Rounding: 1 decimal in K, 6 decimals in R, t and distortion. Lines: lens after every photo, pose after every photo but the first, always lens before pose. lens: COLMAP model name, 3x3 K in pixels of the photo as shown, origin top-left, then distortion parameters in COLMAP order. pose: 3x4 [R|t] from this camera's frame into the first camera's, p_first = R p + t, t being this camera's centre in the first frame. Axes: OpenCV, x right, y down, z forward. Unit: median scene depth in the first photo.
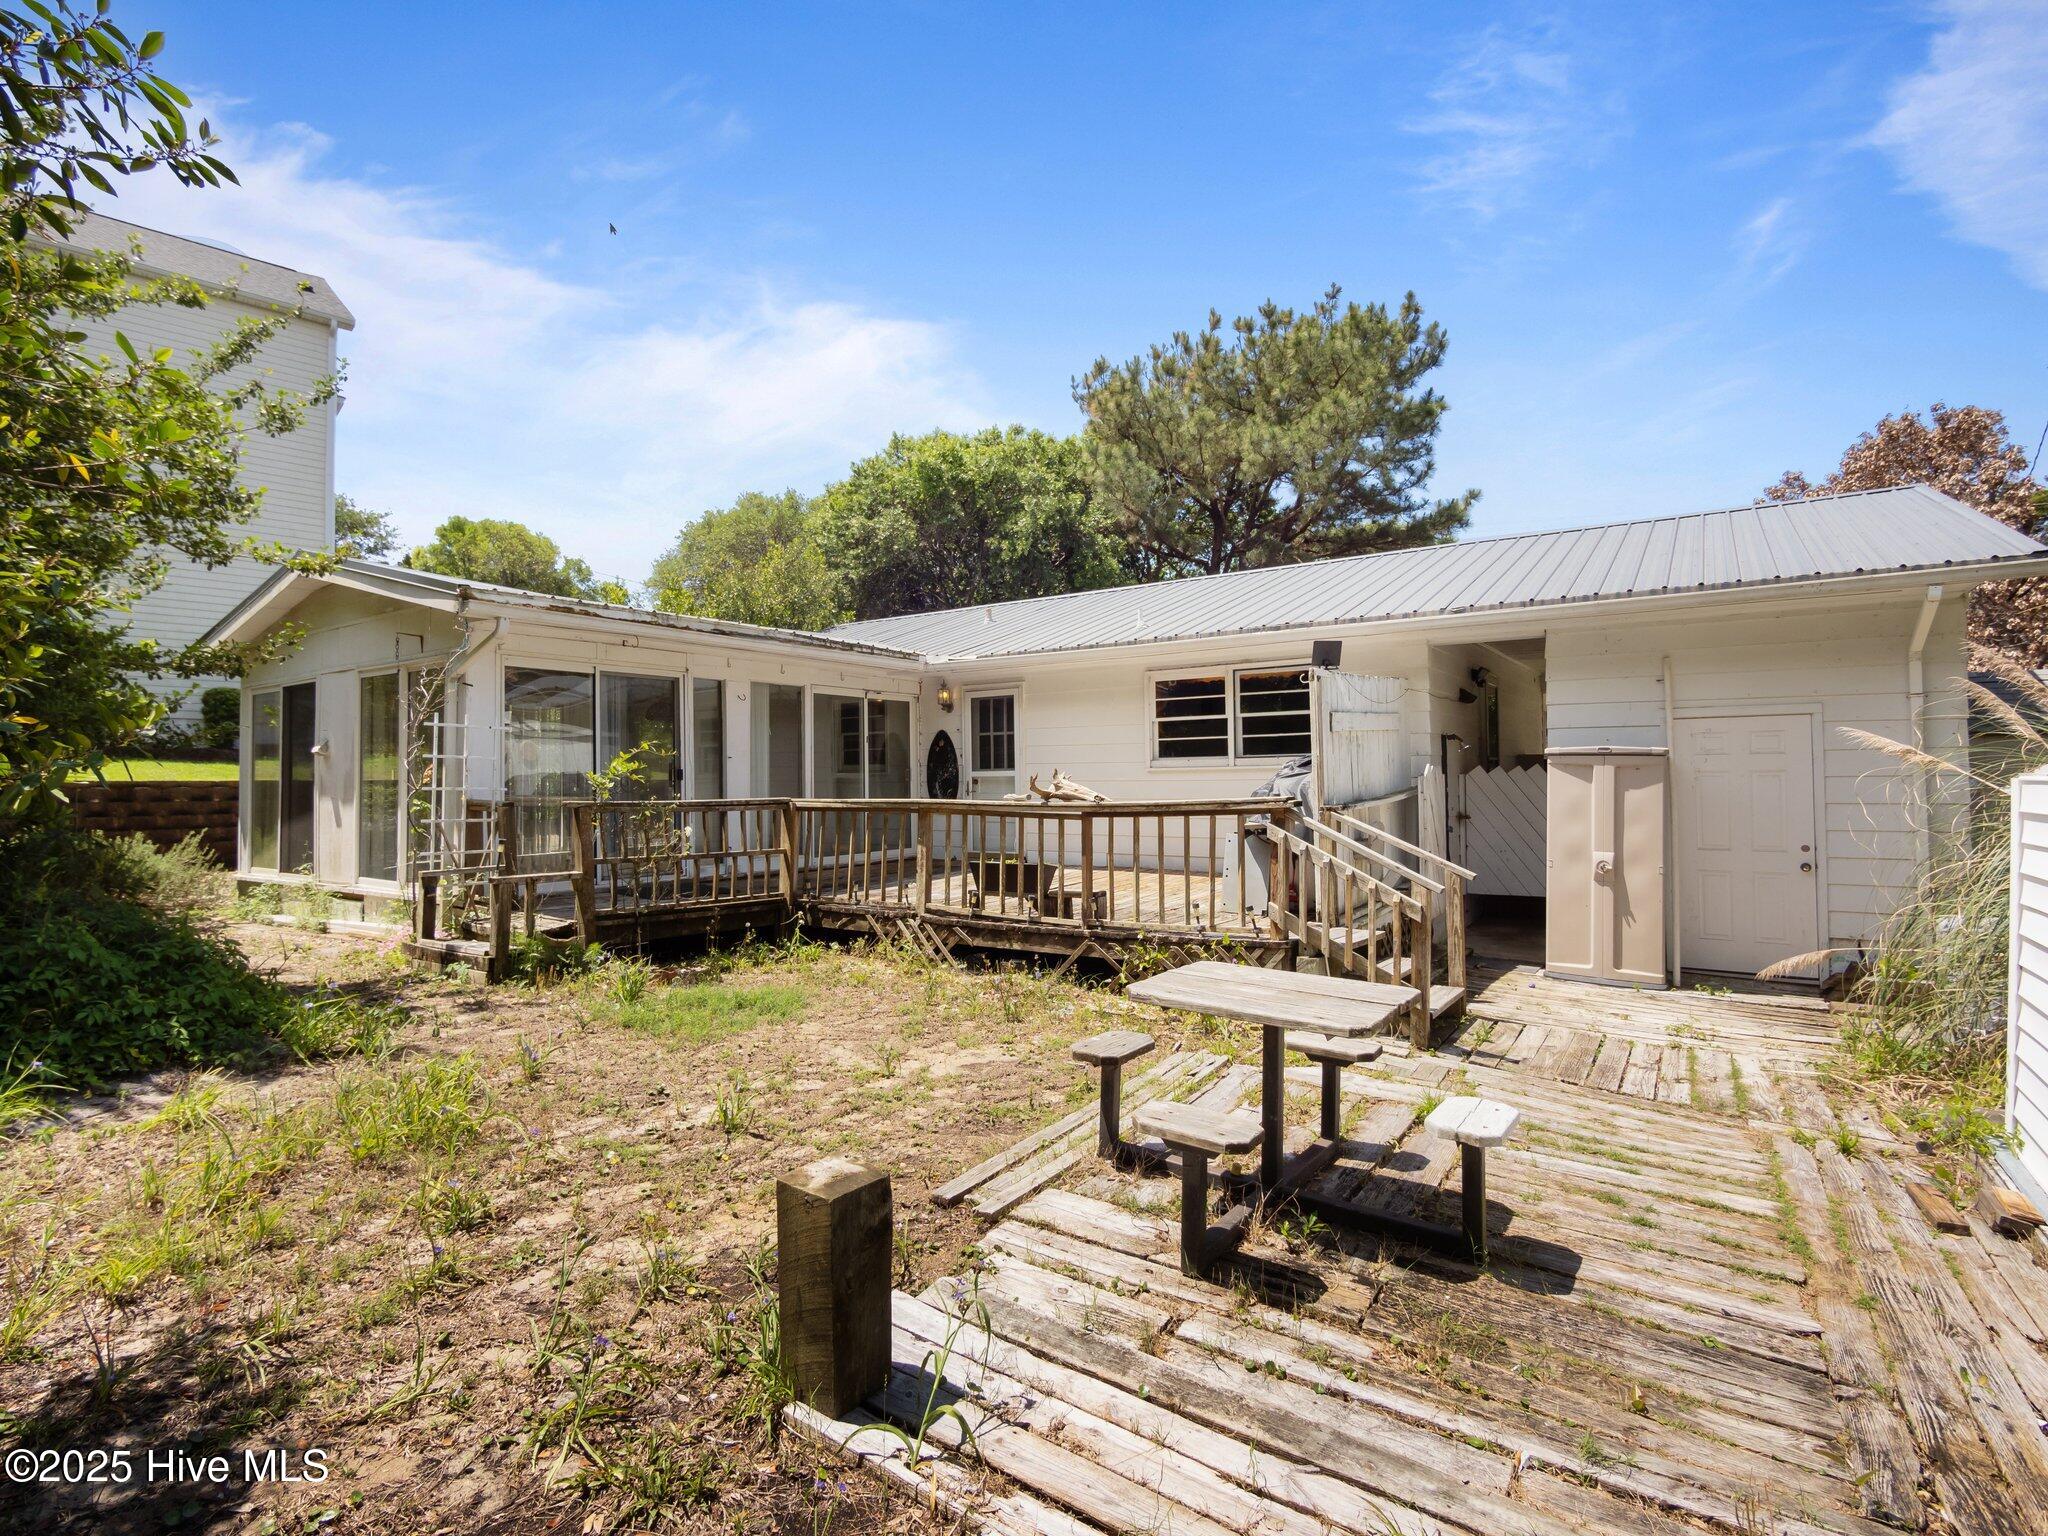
lens RADIAL K [[935.8, 0, 1028.1], [0, 935.8, 746.9], [0, 0, 1]] dist [0.003412, 0.000309]
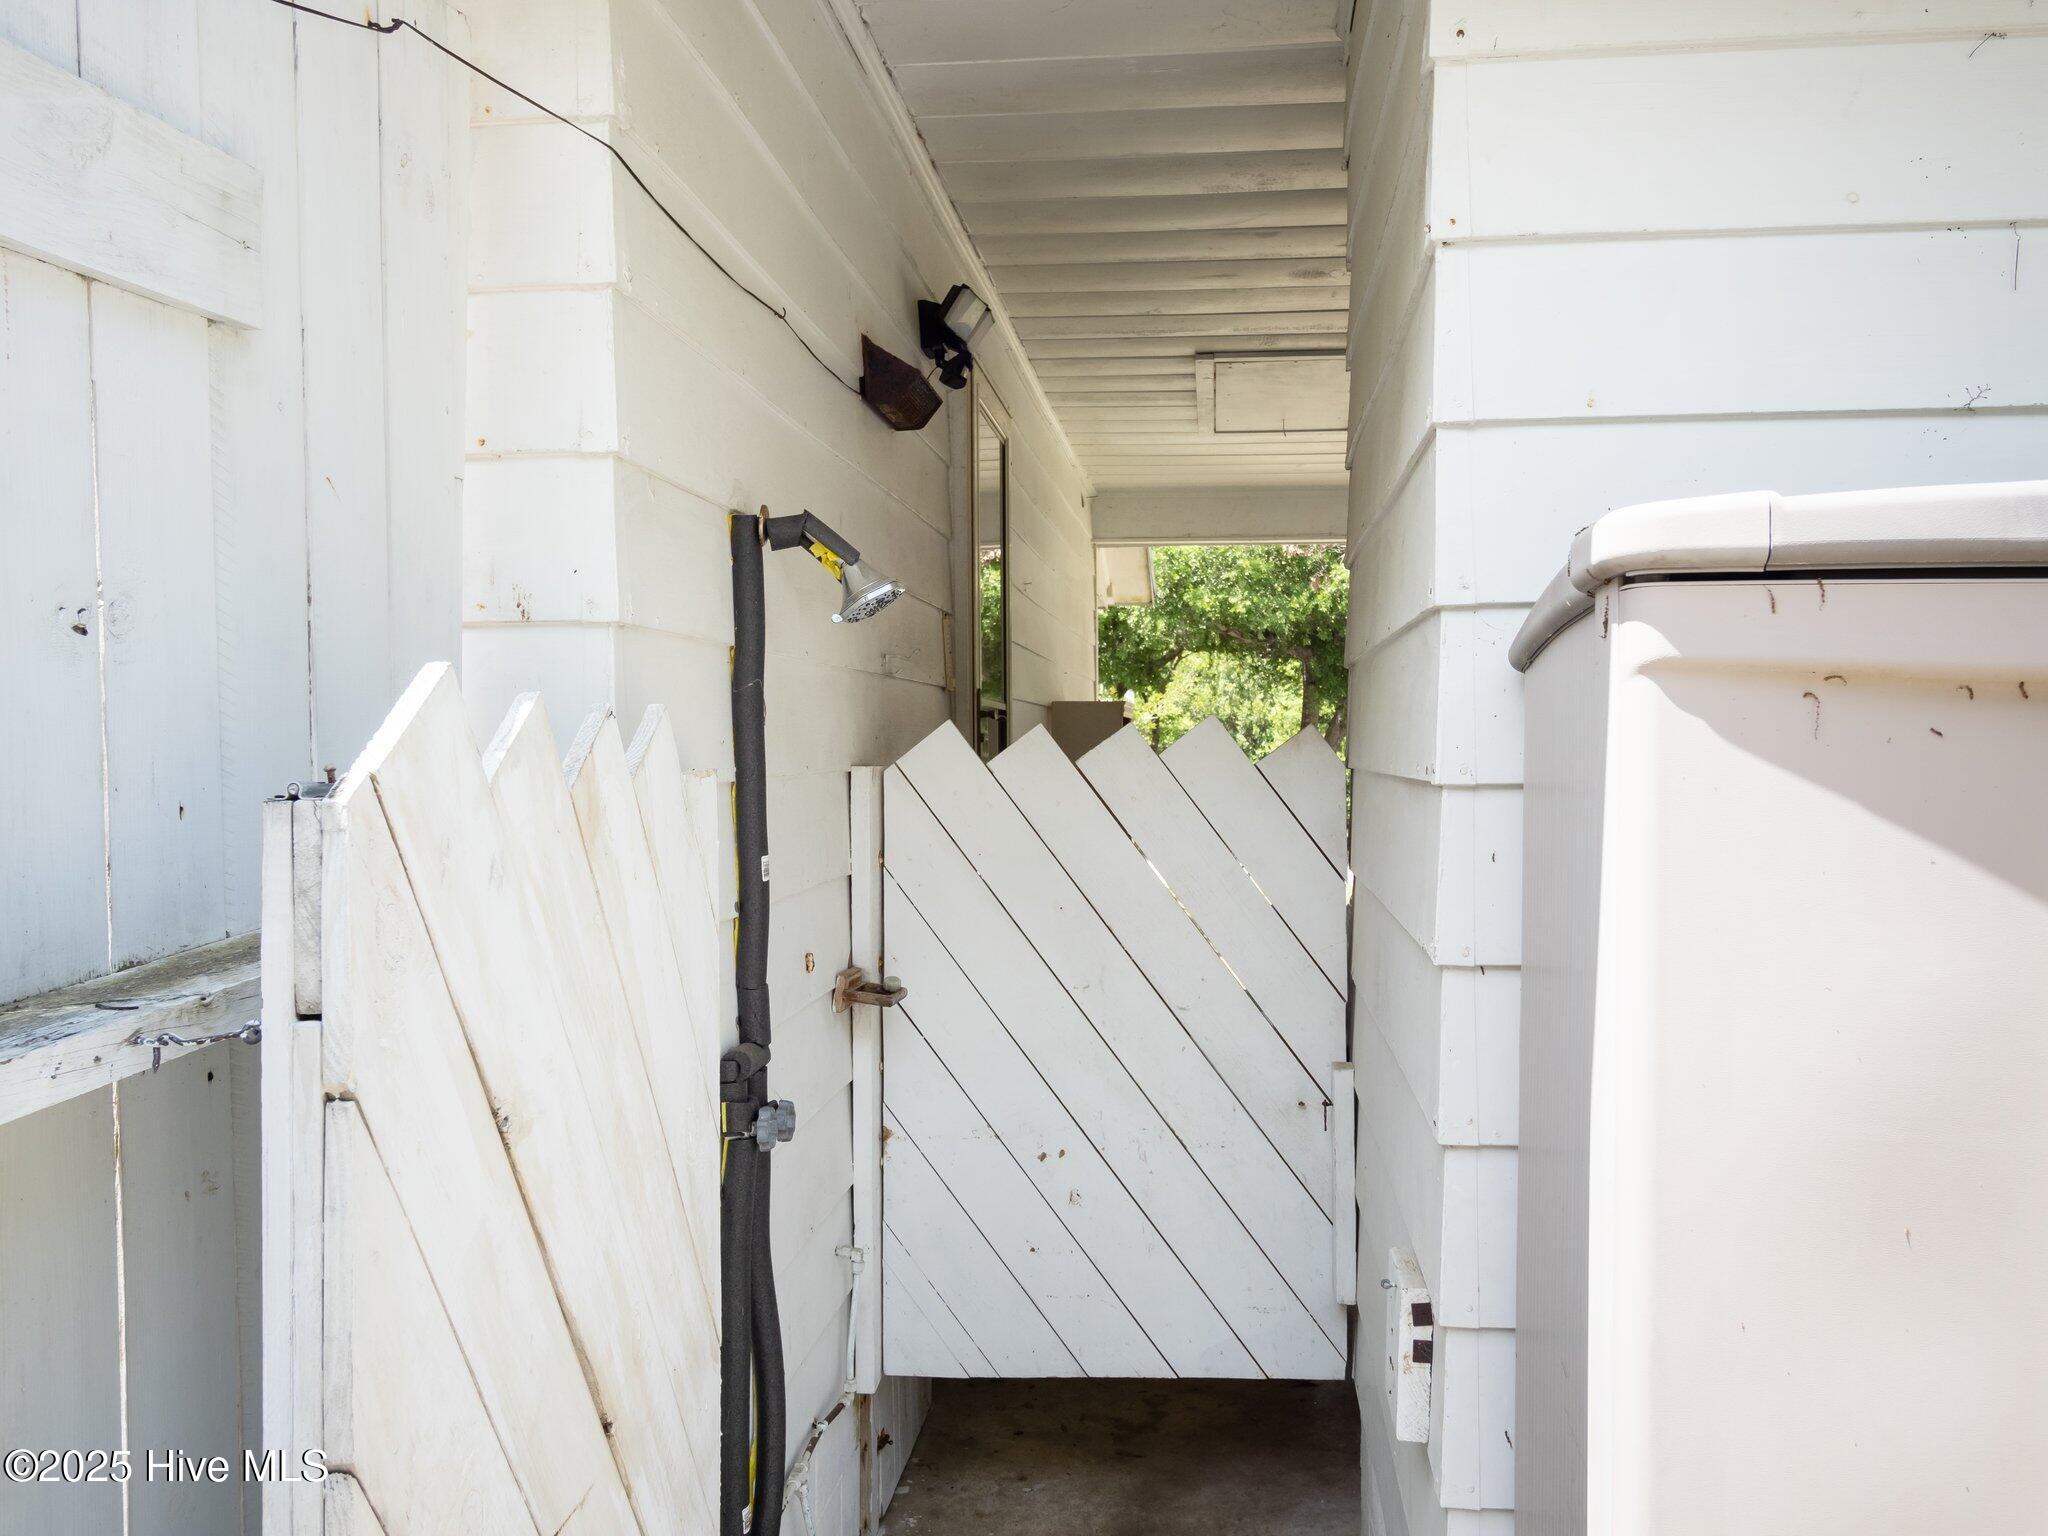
lens RADIAL K [[1645.8, 0, 1024.0], [0, 1645.8, 768.0], [0, 0, 1]] dist [-0.002798, -0.000090]
pose [[0.878132, -0.000931, 0.478418, 0.263919], [-0.014936, 0.999457, 0.029362, 0.015133], [-0.478186, -0.032929, 0.877641, 0.550189]]
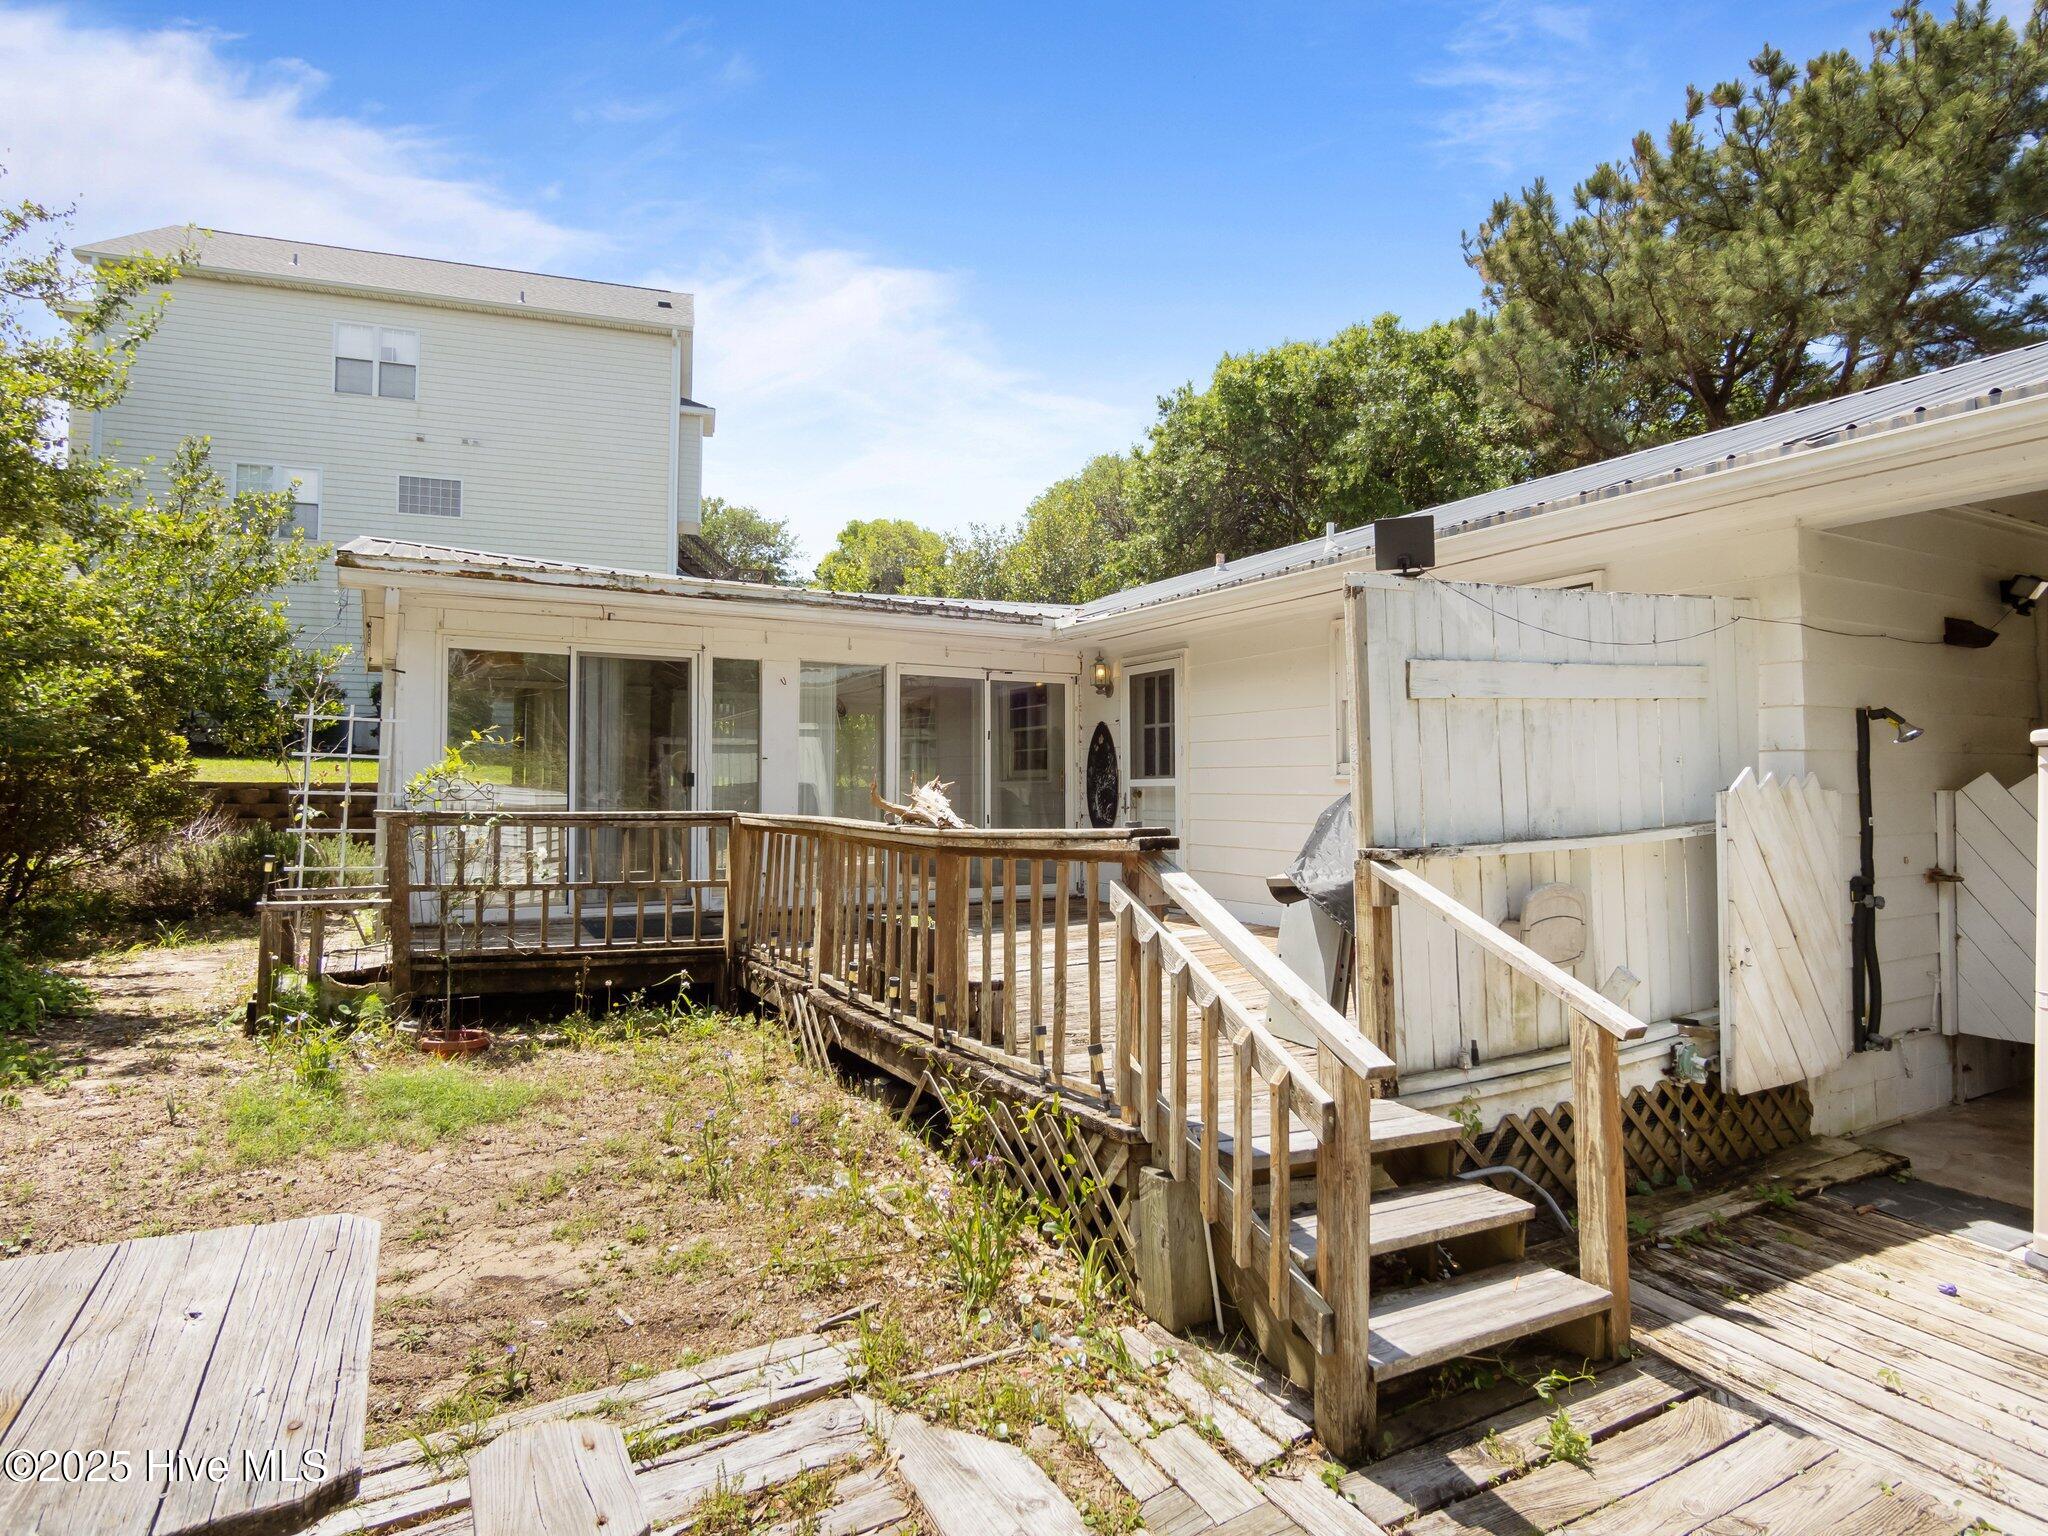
lens RADIAL K [[1091.7, 0, 1026.1], [0, 1091.7, 741.4], [0, 0, 1]] dist [0.013225, -0.013266]
pose [[0.903301, -0.007855, -0.428934, 0.219388], [0.002700, 0.999917, -0.012625, 0.007439], [0.428998, 0.010247, 0.903247, 0.219779]]
